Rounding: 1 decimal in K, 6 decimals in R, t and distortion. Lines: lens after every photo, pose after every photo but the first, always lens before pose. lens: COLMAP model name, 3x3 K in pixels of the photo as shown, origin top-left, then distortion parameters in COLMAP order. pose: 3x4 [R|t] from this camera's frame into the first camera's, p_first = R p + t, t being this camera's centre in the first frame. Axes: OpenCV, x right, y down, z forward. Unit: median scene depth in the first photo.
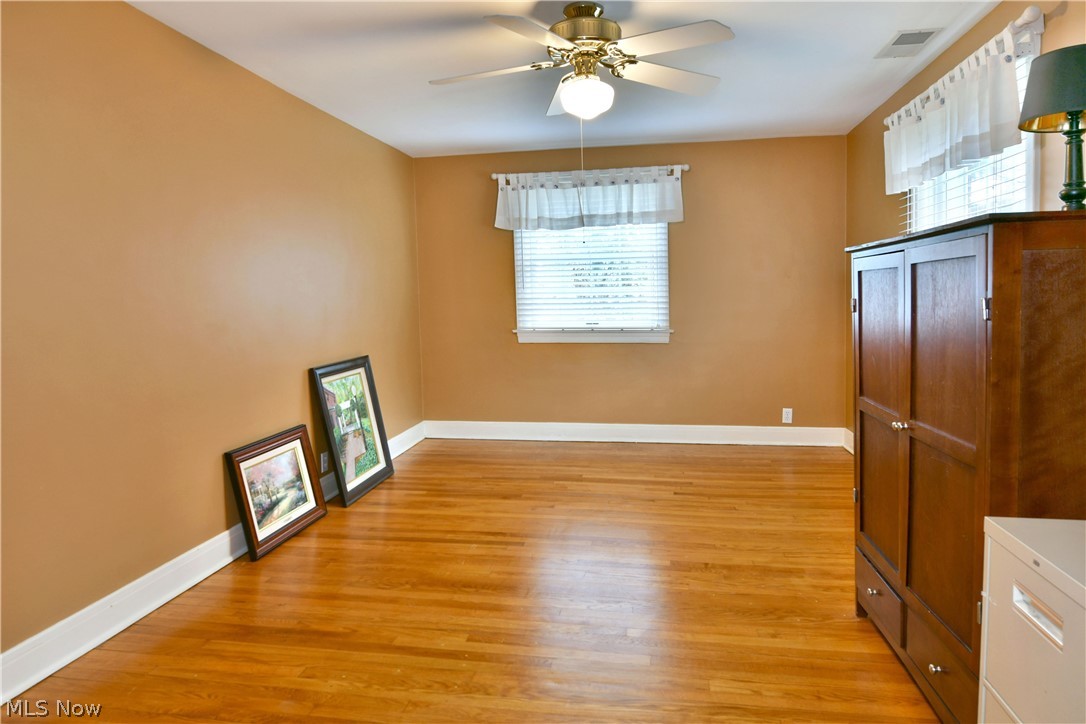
lens RADIAL K [[657.6, 0, 540.6], [0, 657.6, 340.2], [0, 0, 1]] dist [-0.009447, -0.005146]
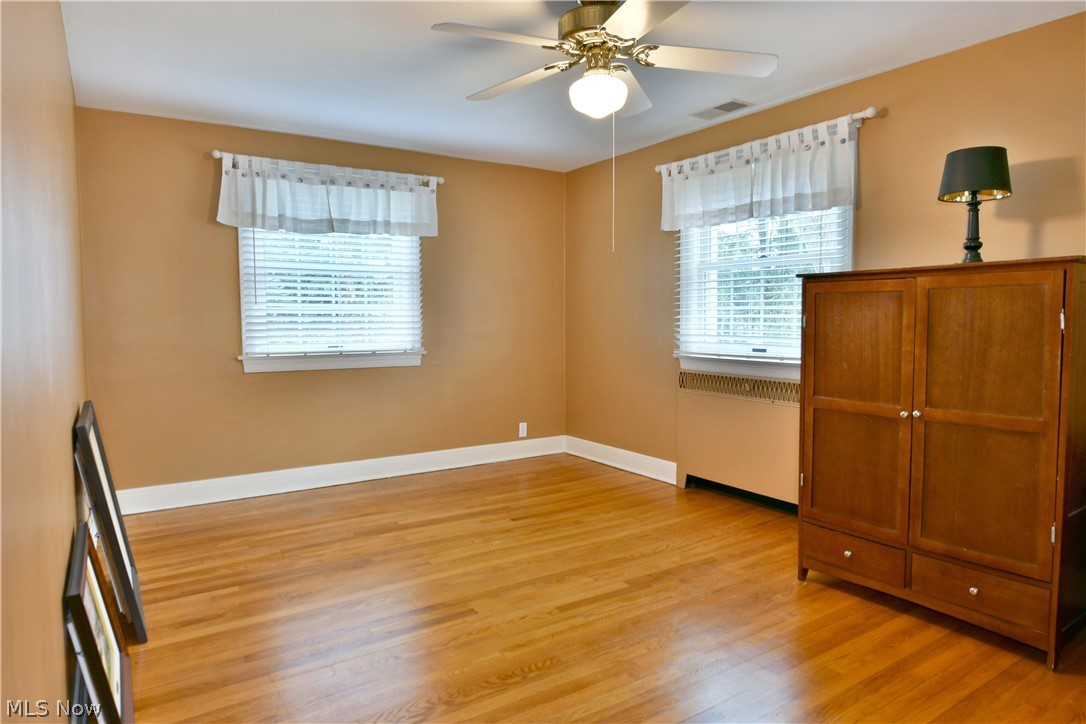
lens RADIAL K [[657.6, 0, 545.6], [0, 657.6, 352.8], [0, 0, 1]] dist [-0.009447, -0.005146]
pose [[0.735741, -0.026713, 0.676736, -0.313604], [0.038080, 0.999273, -0.001956, -0.005488], [-0.676192, 0.027209, 0.736223, 0.198259]]
